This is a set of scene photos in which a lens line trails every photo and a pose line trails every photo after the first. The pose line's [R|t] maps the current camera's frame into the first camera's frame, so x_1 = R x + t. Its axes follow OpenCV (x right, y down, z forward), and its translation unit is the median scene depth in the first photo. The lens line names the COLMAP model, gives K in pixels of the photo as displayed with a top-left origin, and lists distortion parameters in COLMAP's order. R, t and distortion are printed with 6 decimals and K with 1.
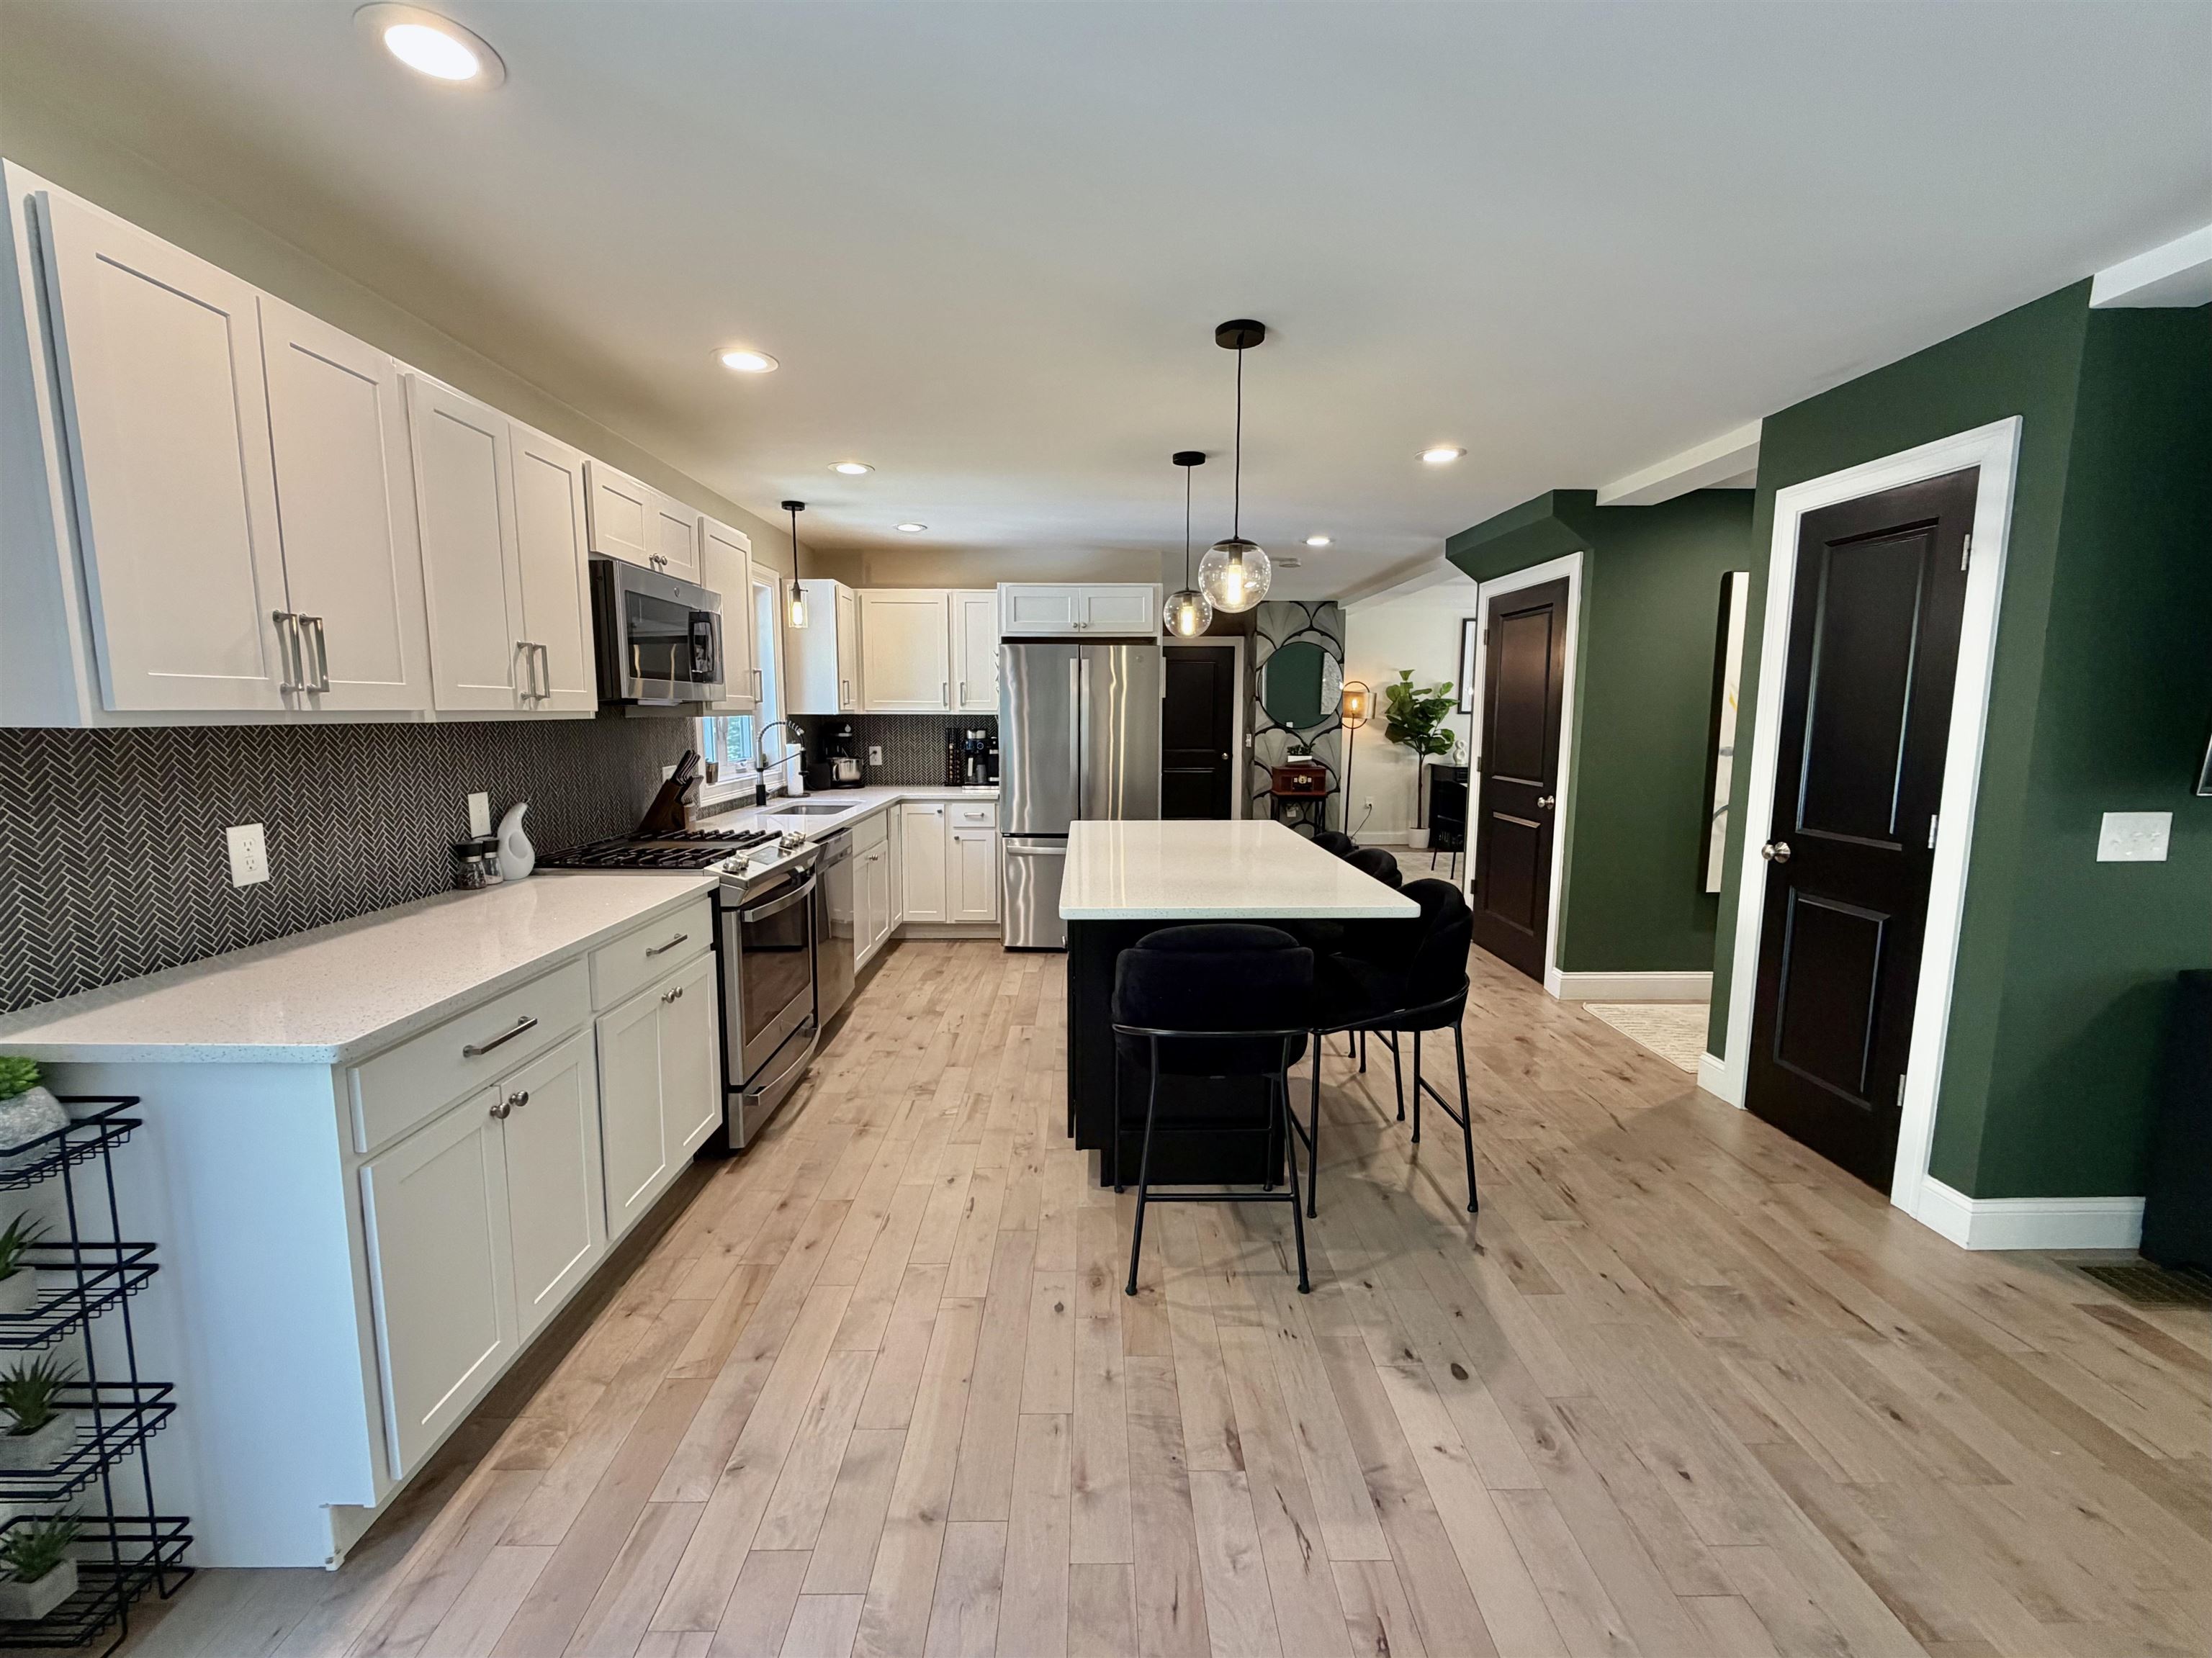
lens RADIAL K [[910.8, 0, 1099.0], [0, 910.8, 824.7], [0, 0, 1]] dist [-0.000314, -0.000026]
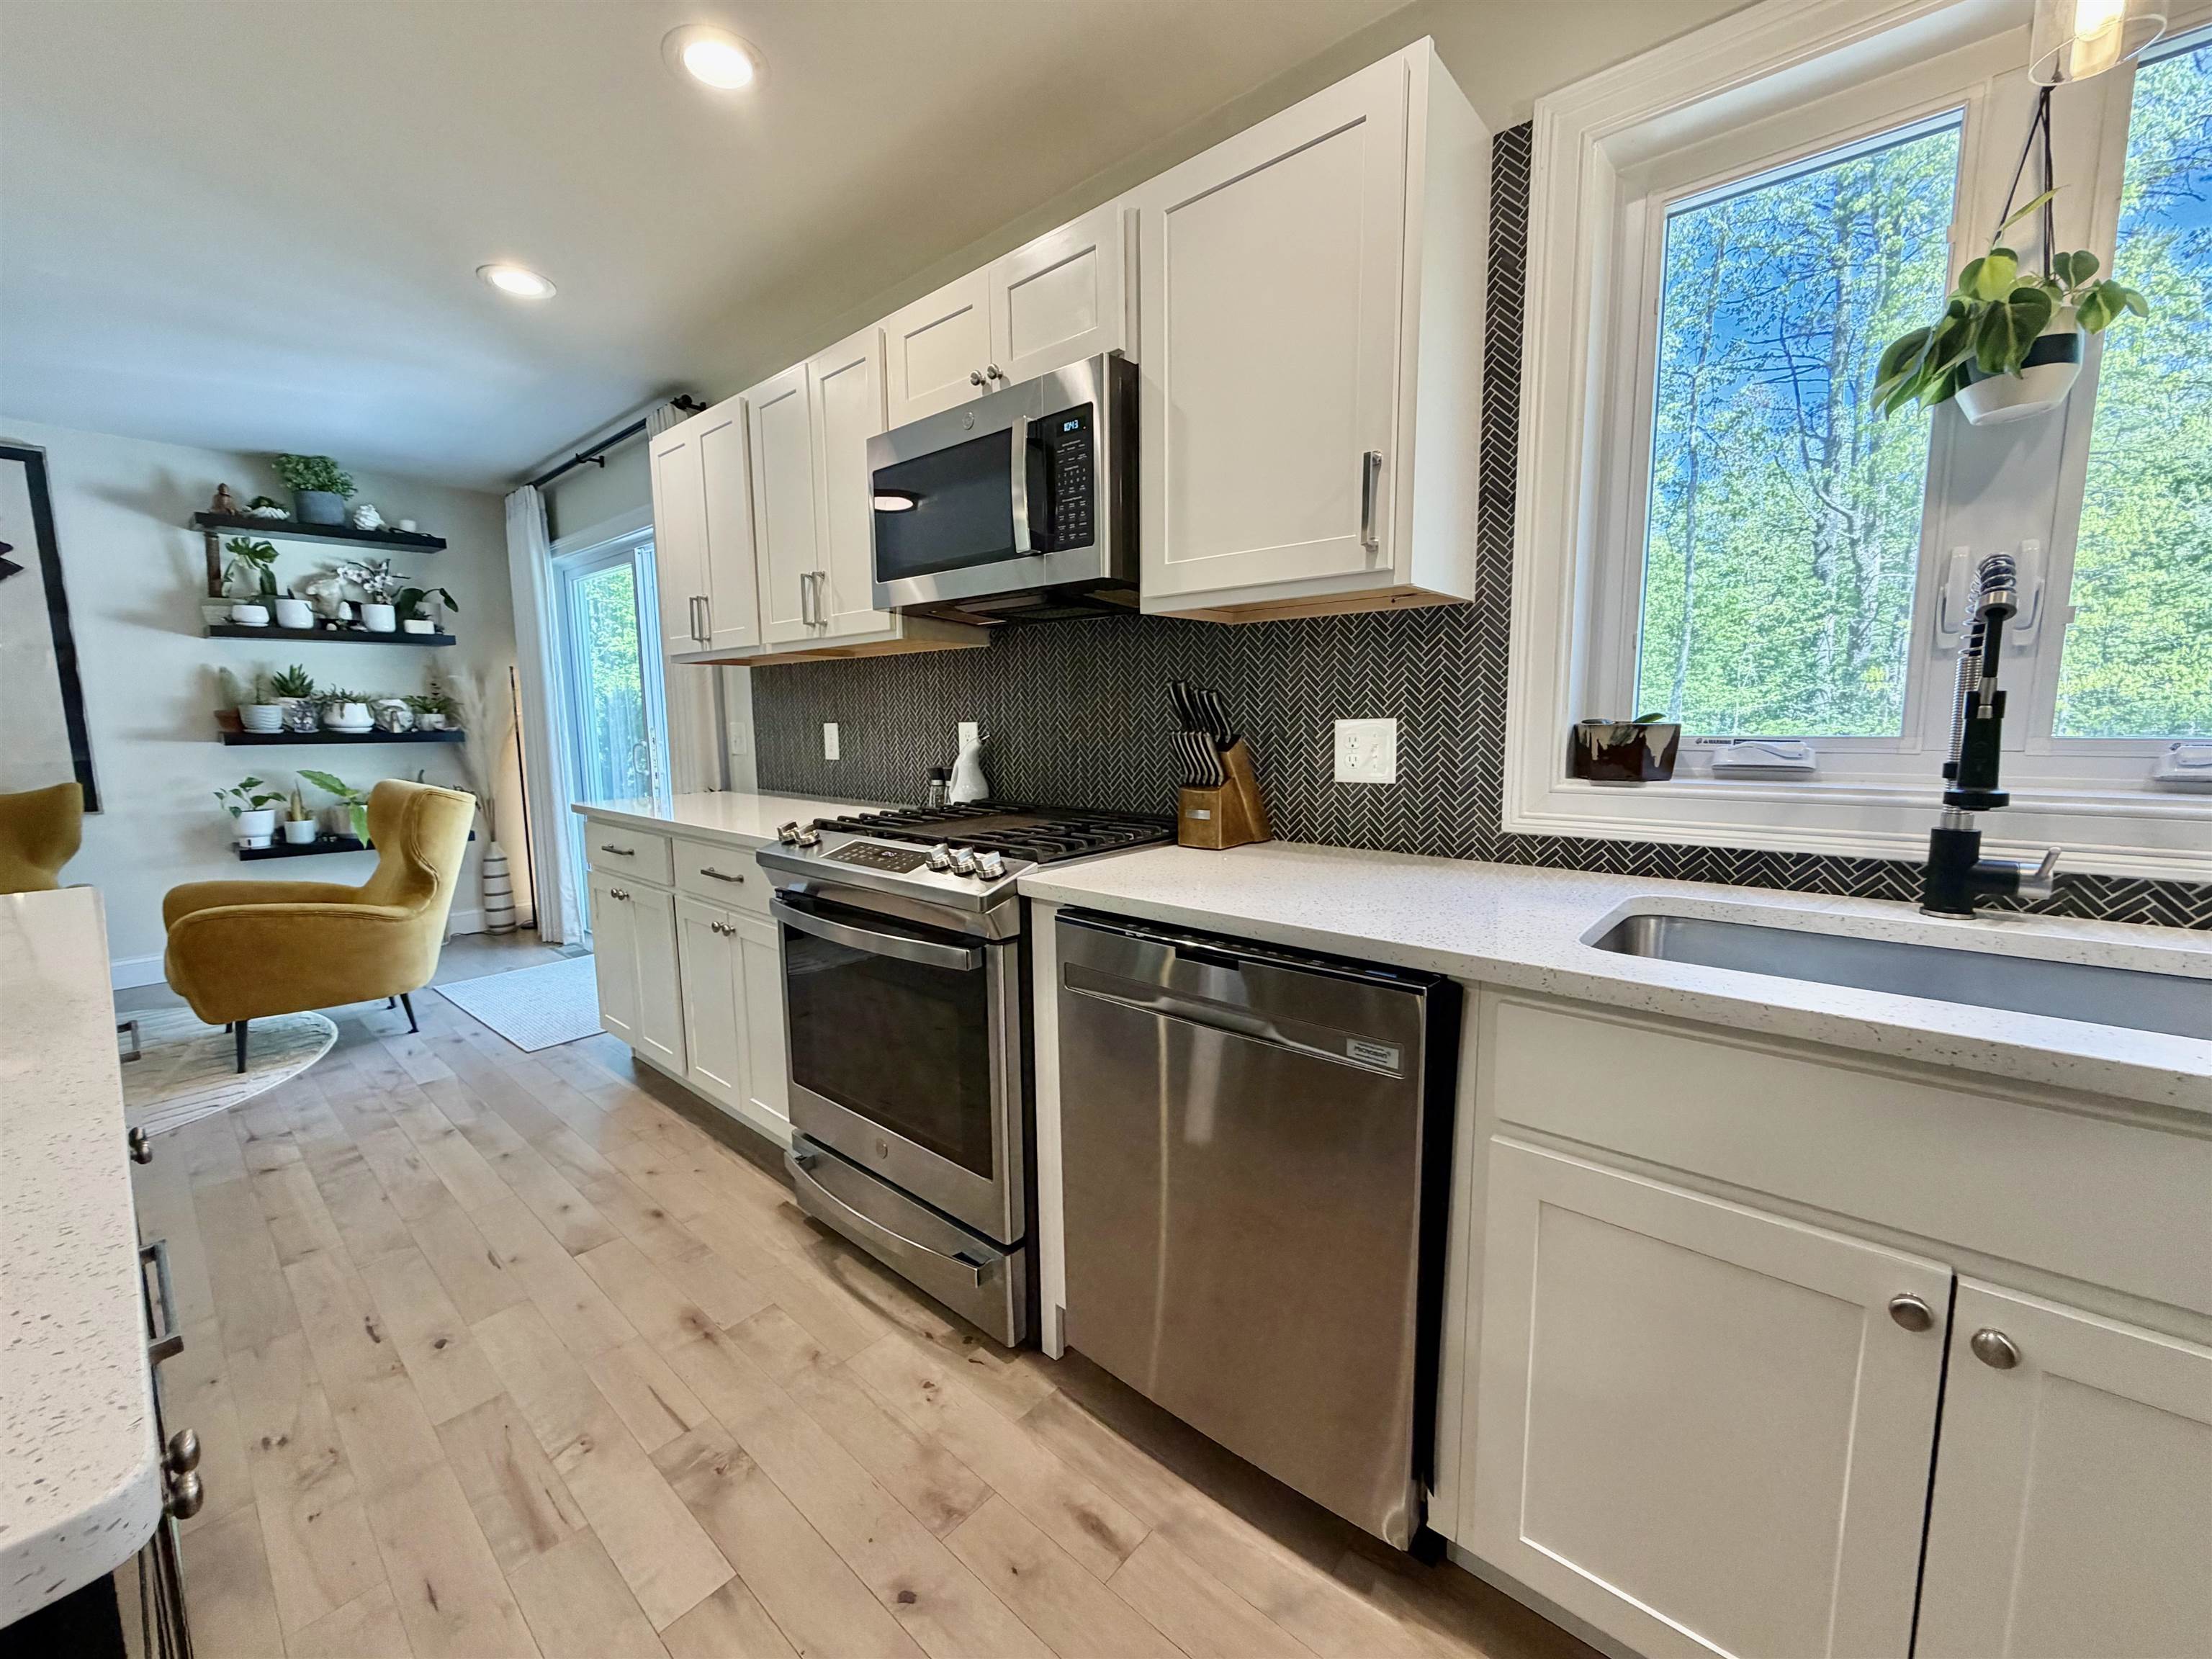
lens RADIAL K [[881.3, 0, 1100.3], [0, 881.3, 828.0], [0, 0, 1]] dist [-0.000772, 0.000241]
pose [[-0.669470, 0.098123, -0.736330, -0.045862], [-0.084721, 0.974684, 0.206913, -0.110170], [0.737992, 0.200904, -0.644209, 1.447125]]
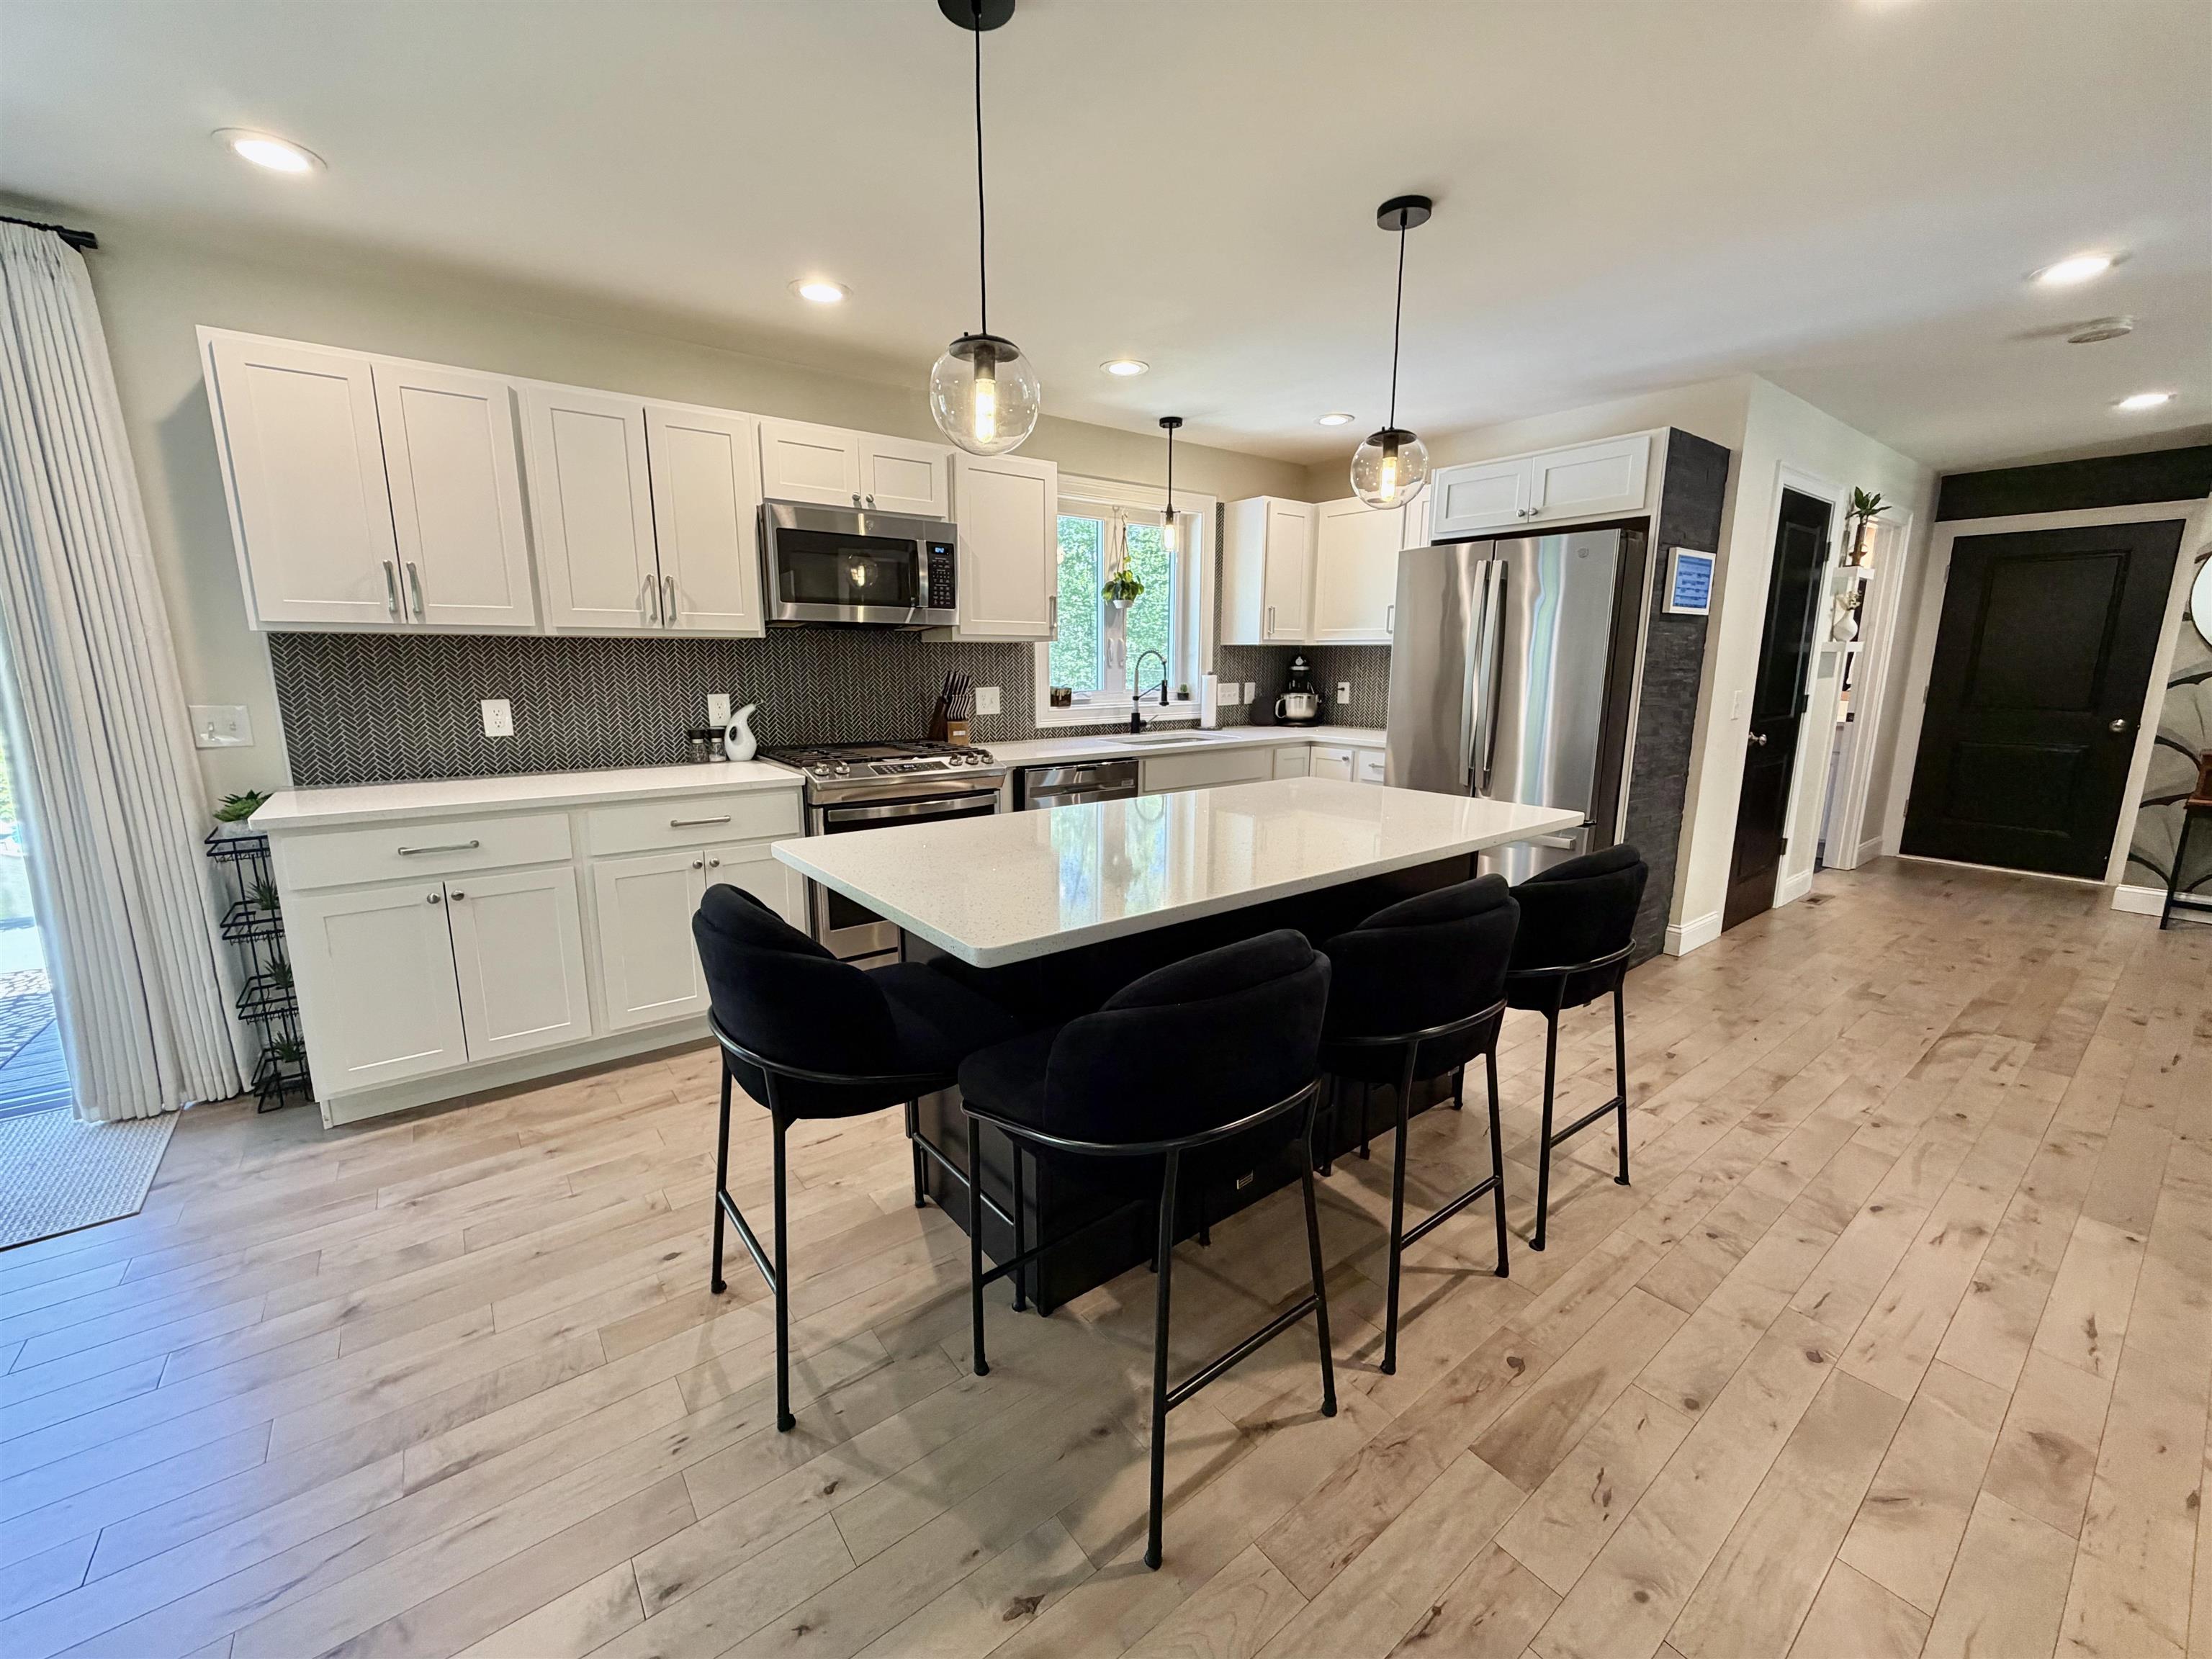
lens RADIAL K [[881.3, 0, 1100.3], [0, 881.3, 828.0], [0, 0, 1]] dist [-0.000772, 0.000241]
pose [[0.597954, 0.152997, -0.786793, 0.593769], [-0.101226, 0.988168, 0.115224, -0.038093], [0.795113, 0.010745, 0.606366, 0.544722]]
